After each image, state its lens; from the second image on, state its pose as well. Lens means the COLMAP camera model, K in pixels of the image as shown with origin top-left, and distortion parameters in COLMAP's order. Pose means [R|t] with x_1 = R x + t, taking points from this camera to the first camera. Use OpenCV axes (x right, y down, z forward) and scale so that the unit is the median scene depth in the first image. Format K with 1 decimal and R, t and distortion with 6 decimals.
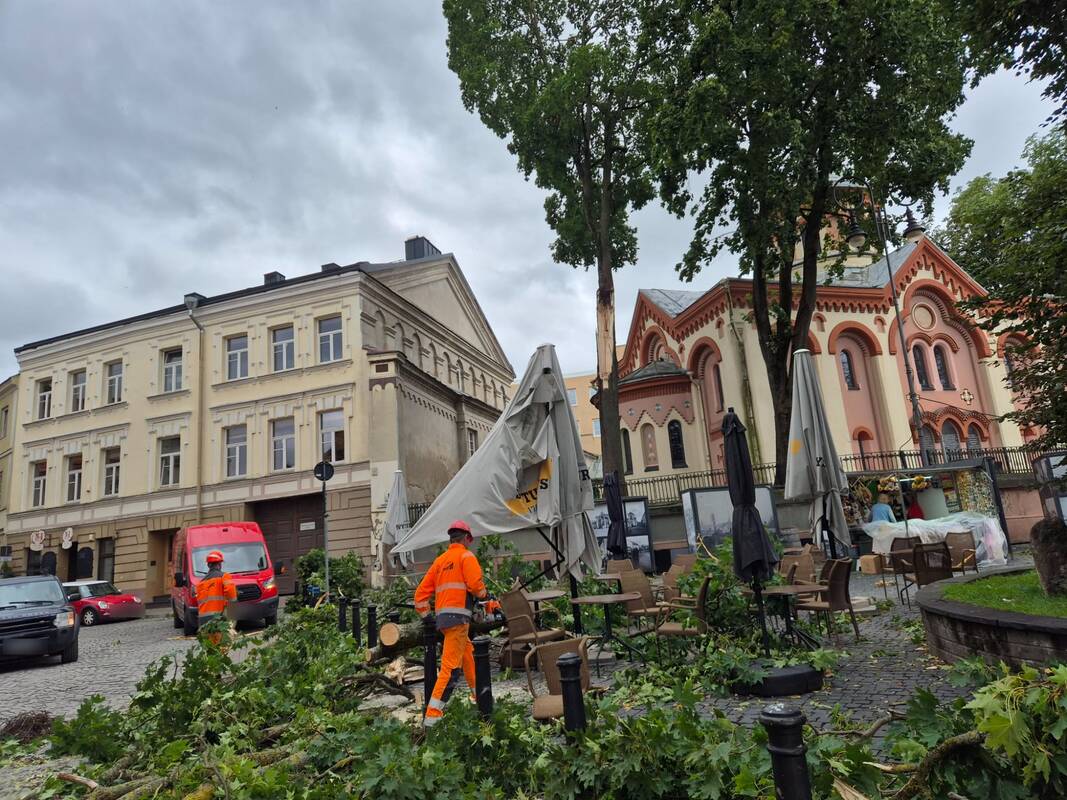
lens RADIAL K [[699.7, 0, 542.8], [0, 699.7, 409.9], [0, 0, 1]] dist [0.065093, -0.044460]
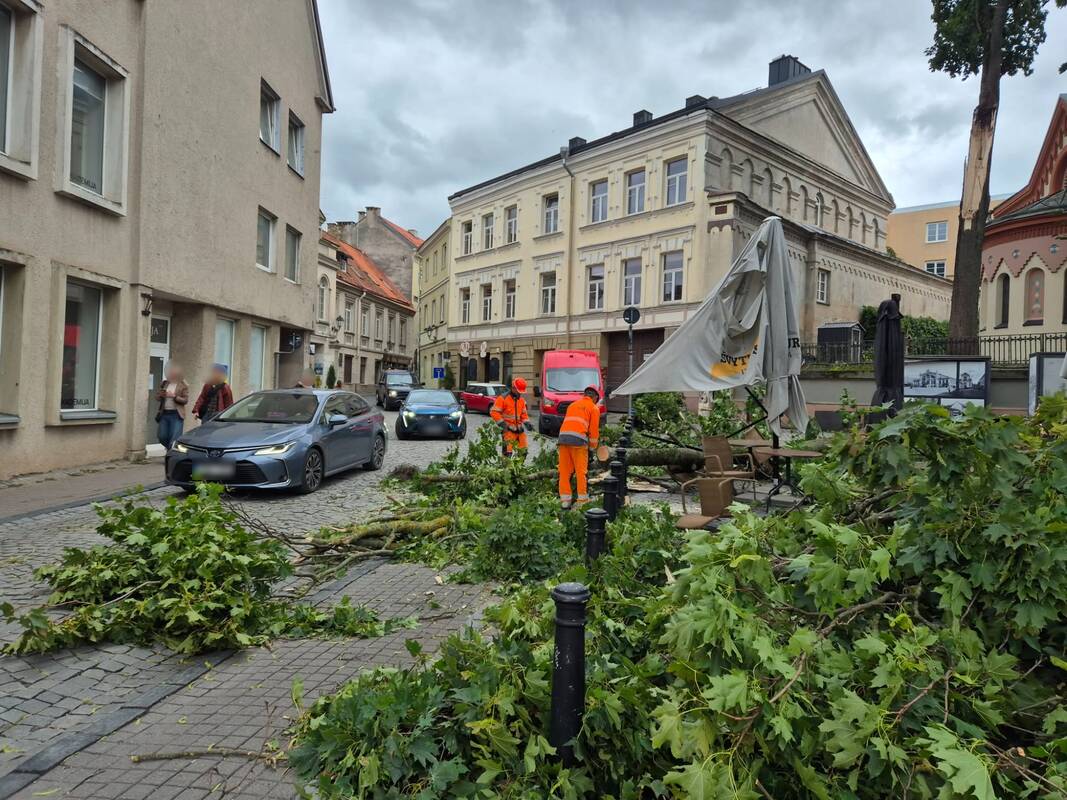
lens RADIAL K [[699.7, 0, 555.4], [0, 699.7, 398.9], [0, 0, 1]] dist [0.065093, -0.044460]
pose [[0.869225, 0.111127, -0.481766, 0.085565], [-0.000745, 0.974707, 0.223486, -0.020677], [0.494416, -0.193901, 0.847322, -0.040130]]
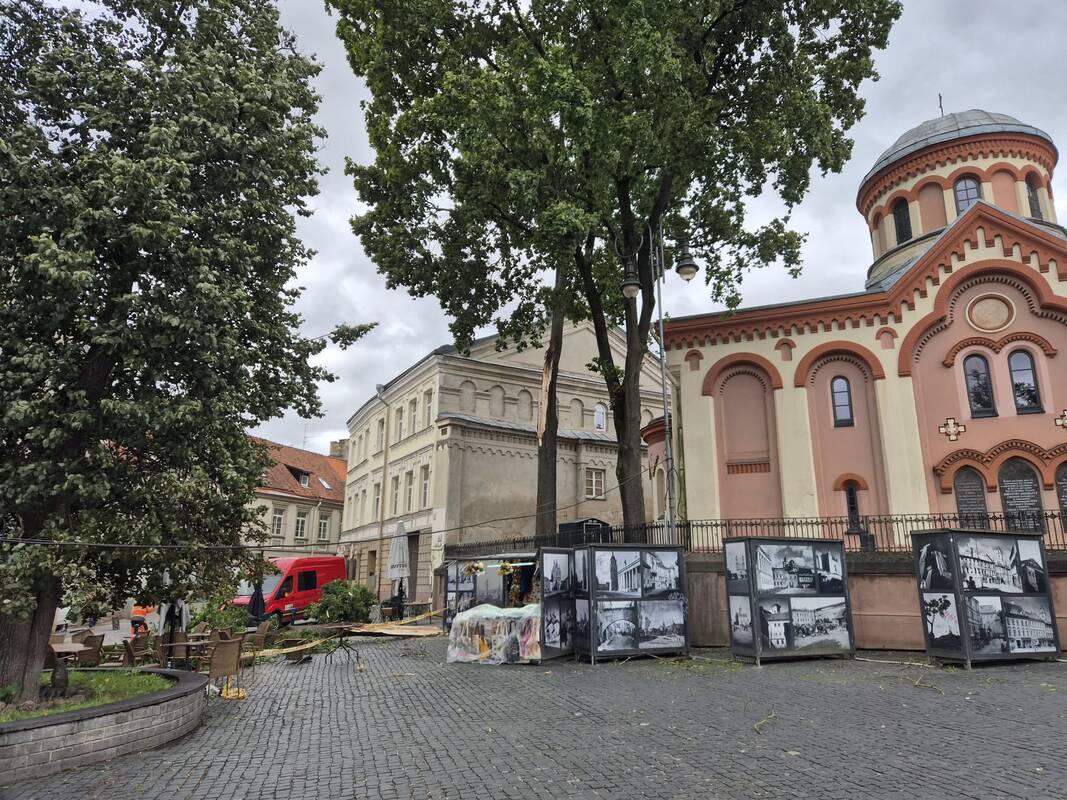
lens RADIAL K [[699.7, 0, 536.9], [0, 699.7, 398.7], [0, 0, 1]] dist [0.065093, -0.044460]
pose [[0.748393, -0.084325, -0.657873, 0.717113], [0.080755, 0.996090, -0.035811, -0.060015], [0.658320, -0.026326, 0.752277, 0.174116]]
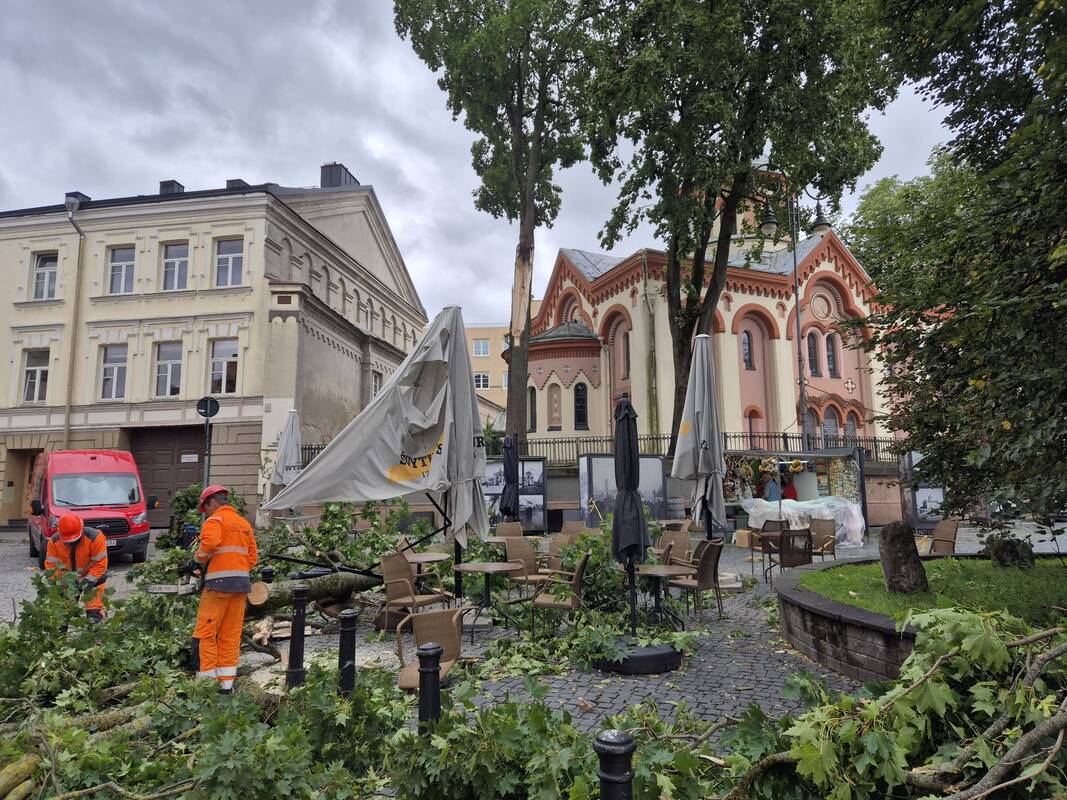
lens RADIAL K [[699.7, 0, 543.9], [0, 699.7, 401.1], [0, 0, 1]] dist [0.065093, -0.044460]
pose [[0.987347, 0.089297, 0.131040, 0.004521], [-0.096922, 0.993879, 0.053008, -0.008129], [-0.125504, -0.065038, 0.989959, 0.002525]]
